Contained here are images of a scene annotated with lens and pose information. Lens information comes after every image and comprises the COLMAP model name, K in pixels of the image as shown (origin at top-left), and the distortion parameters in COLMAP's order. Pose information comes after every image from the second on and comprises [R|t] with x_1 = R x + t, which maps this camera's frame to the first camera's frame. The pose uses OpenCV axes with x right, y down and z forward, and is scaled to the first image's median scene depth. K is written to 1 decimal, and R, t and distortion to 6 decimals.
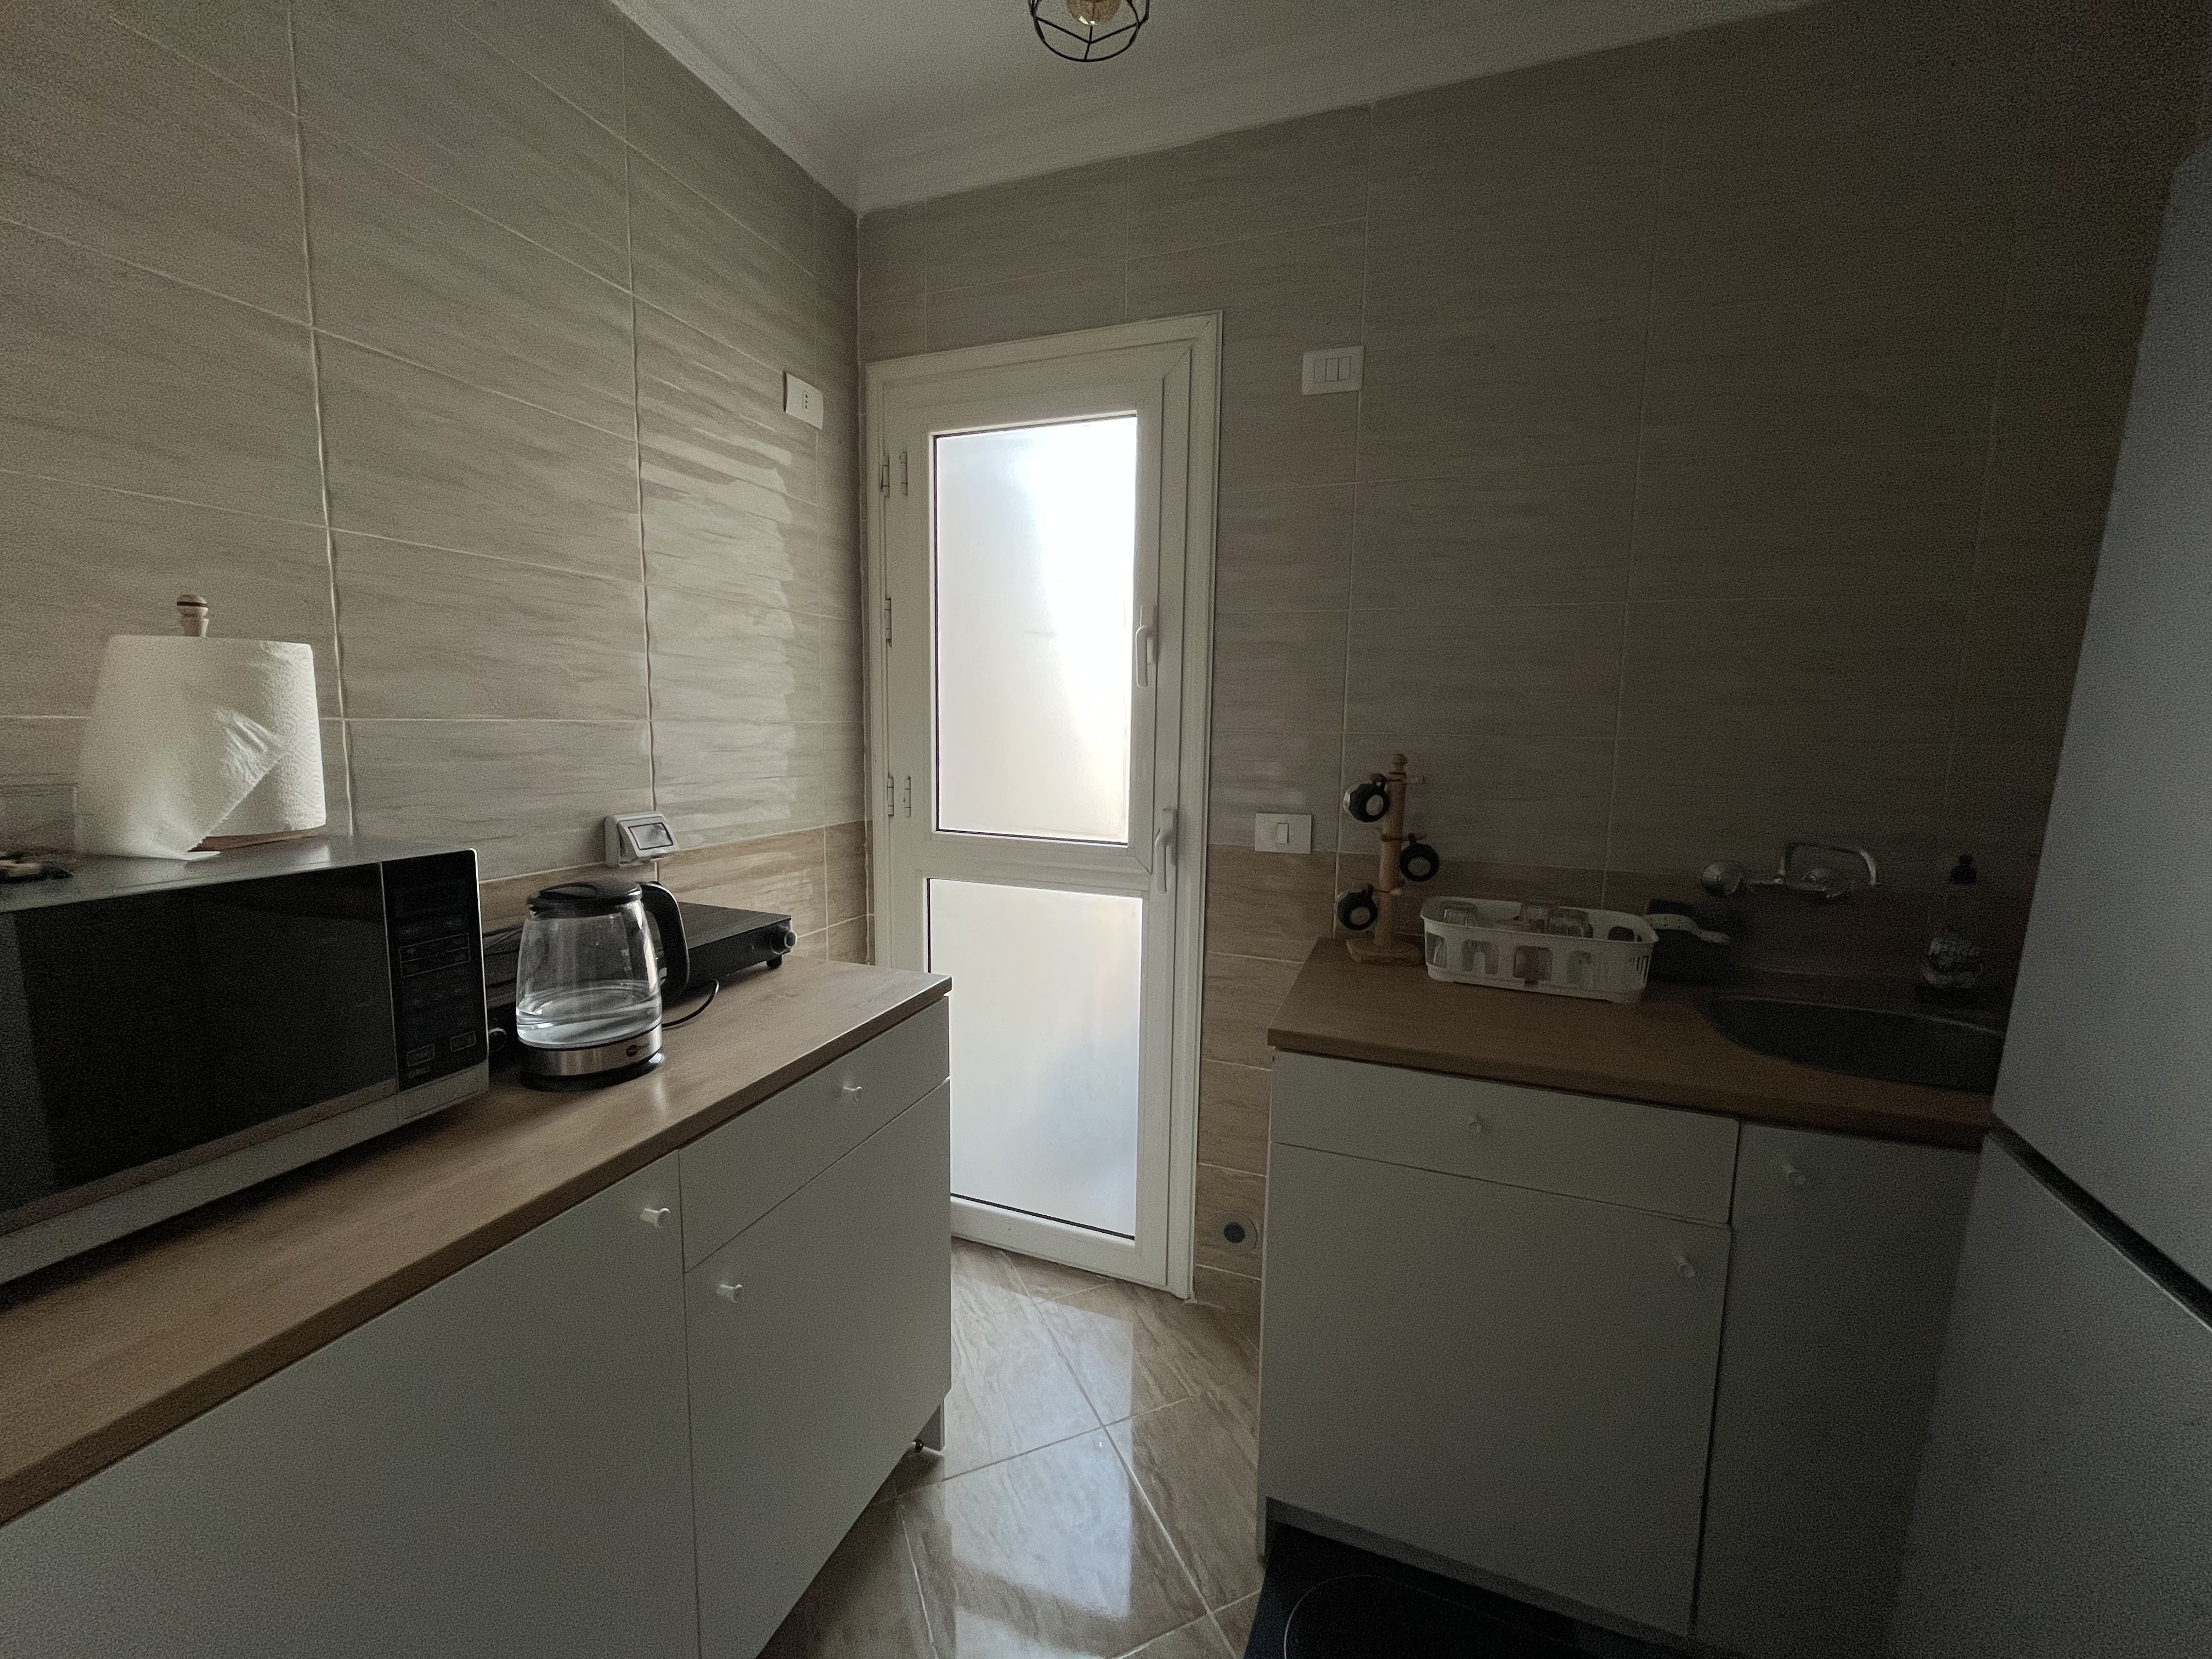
lens RADIAL K [[892.1, 0, 1105.7], [0, 892.1, 821.8], [0, 0, 1]] dist [-0.000693, 0.000032]
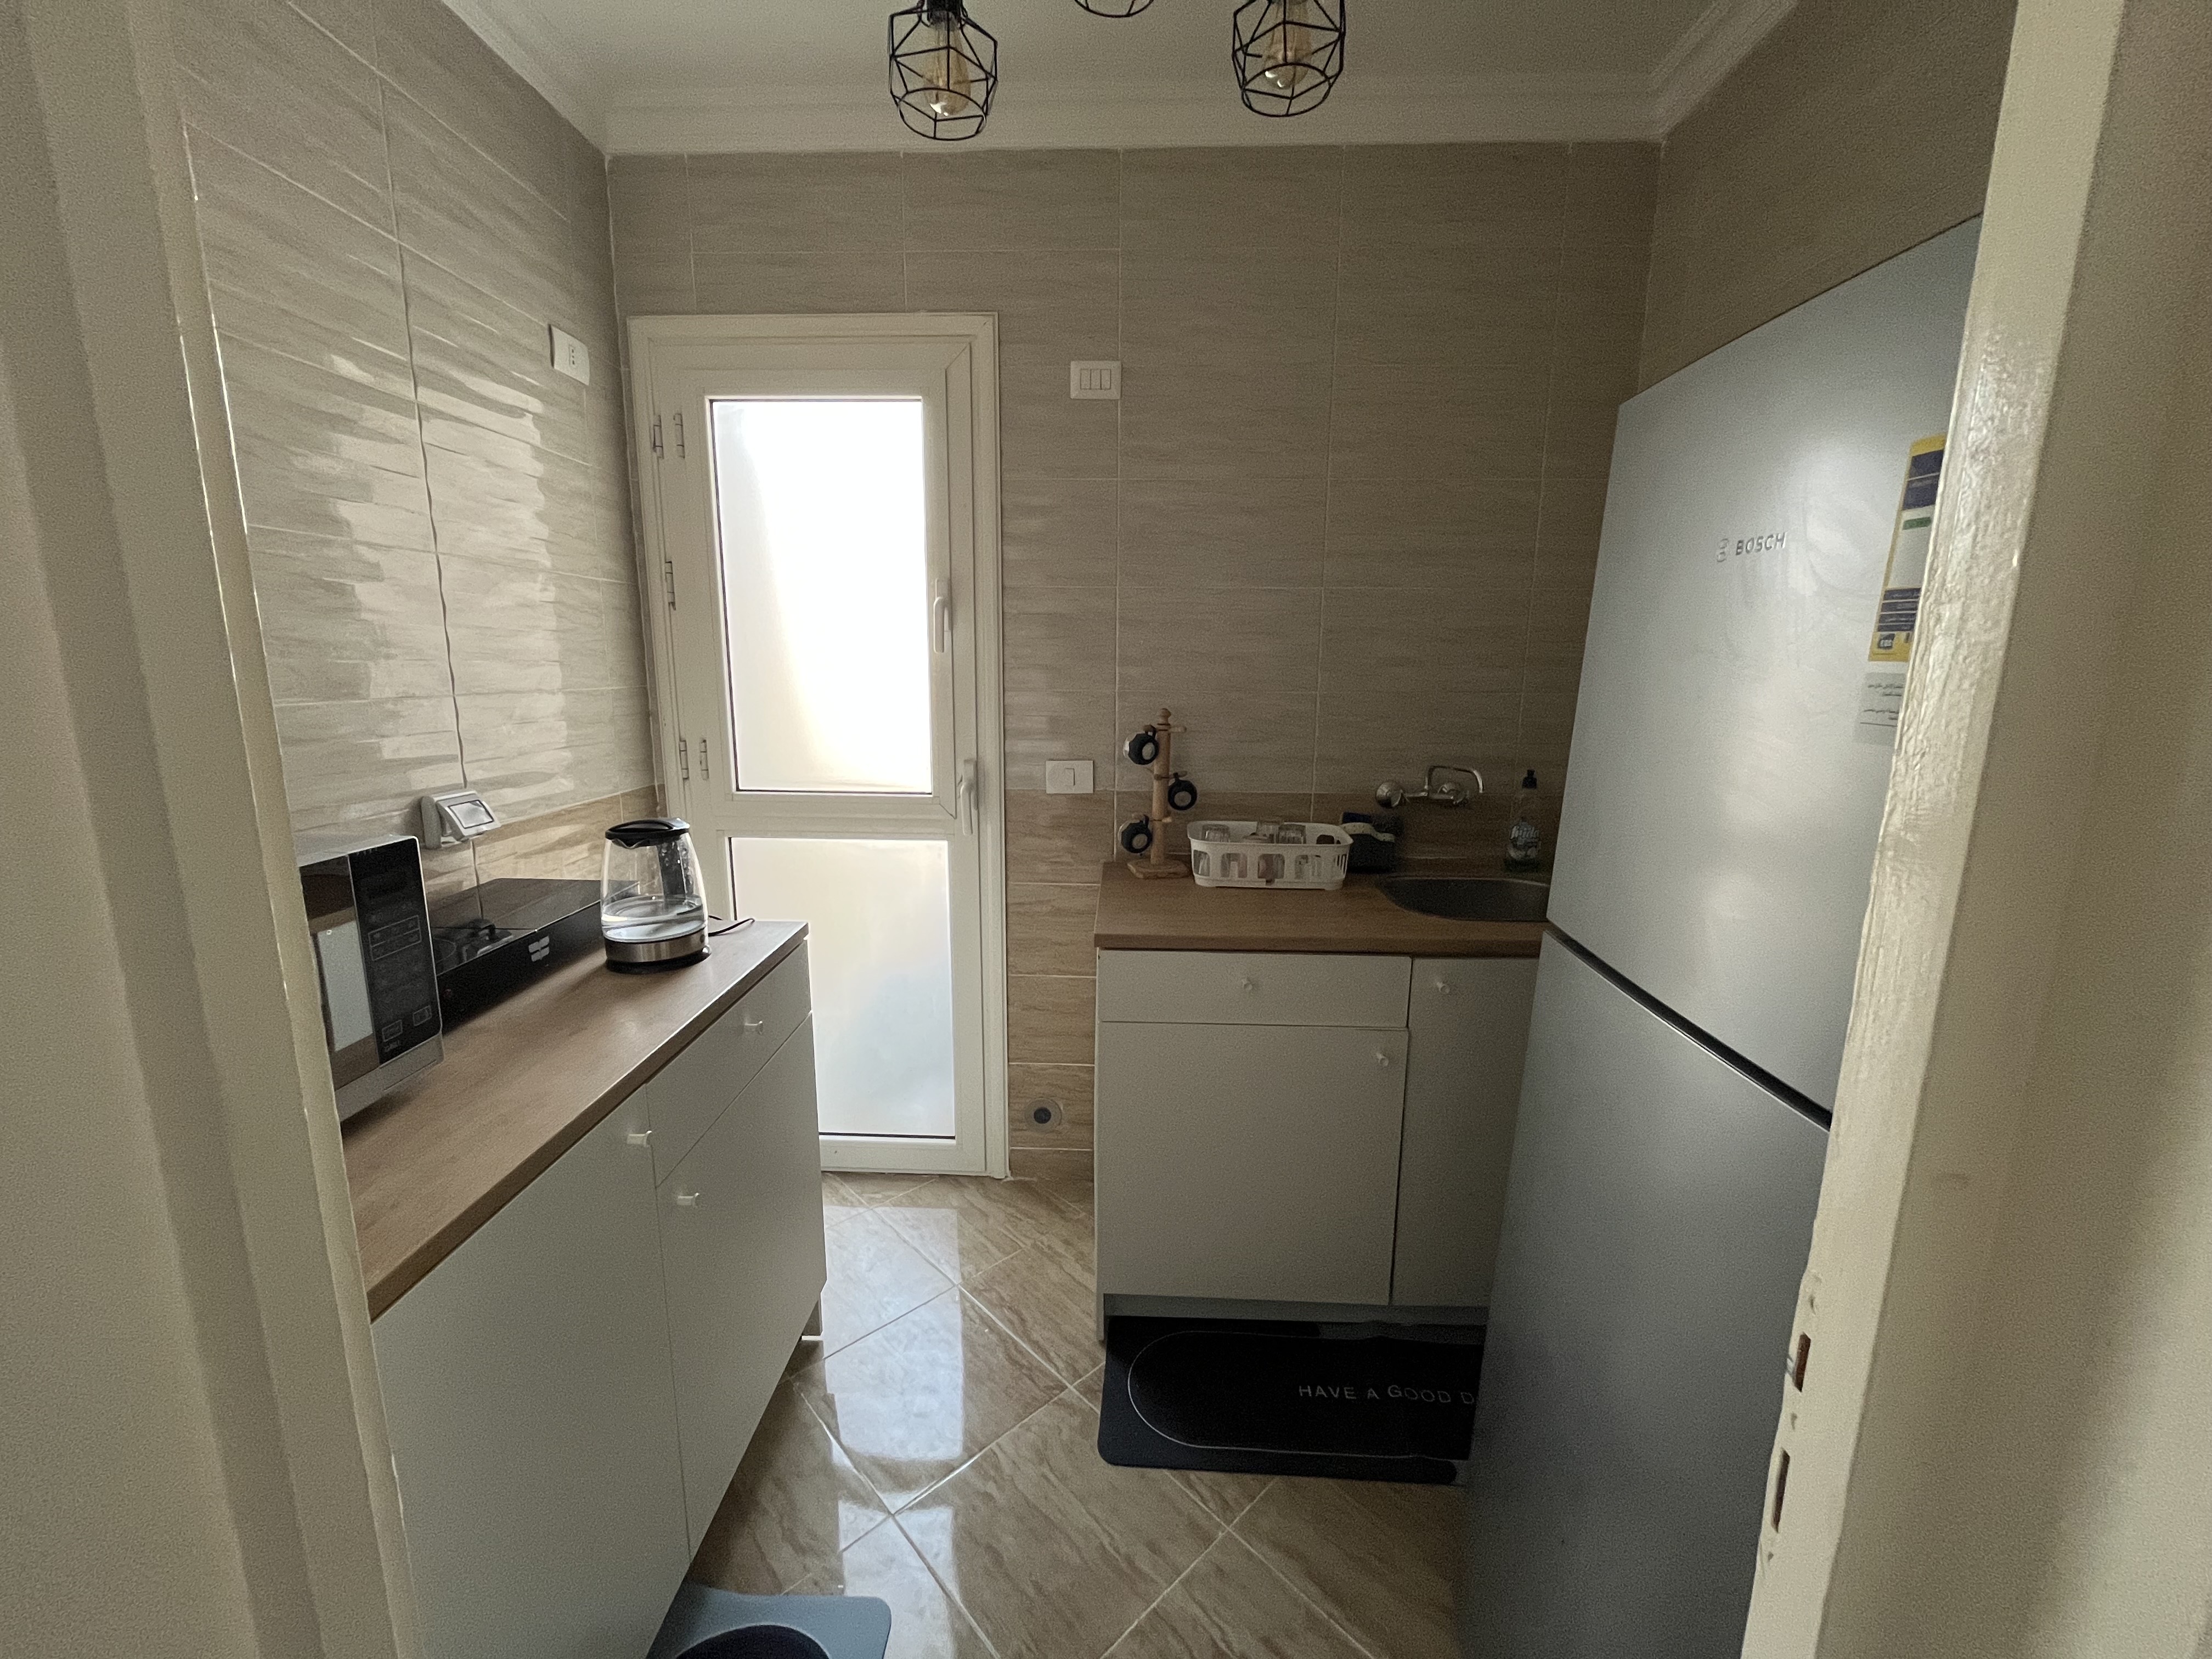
lens RADIAL K [[892.1, 0, 1105.7], [0, 892.1, 821.8], [0, 0, 1]] dist [-0.000693, 0.000032]
pose [[0.946084, -0.067590, 0.316792, -0.145568], [0.045795, 0.996074, 0.075754, -0.016660], [-0.320669, -0.057162, 0.945465, -0.146200]]
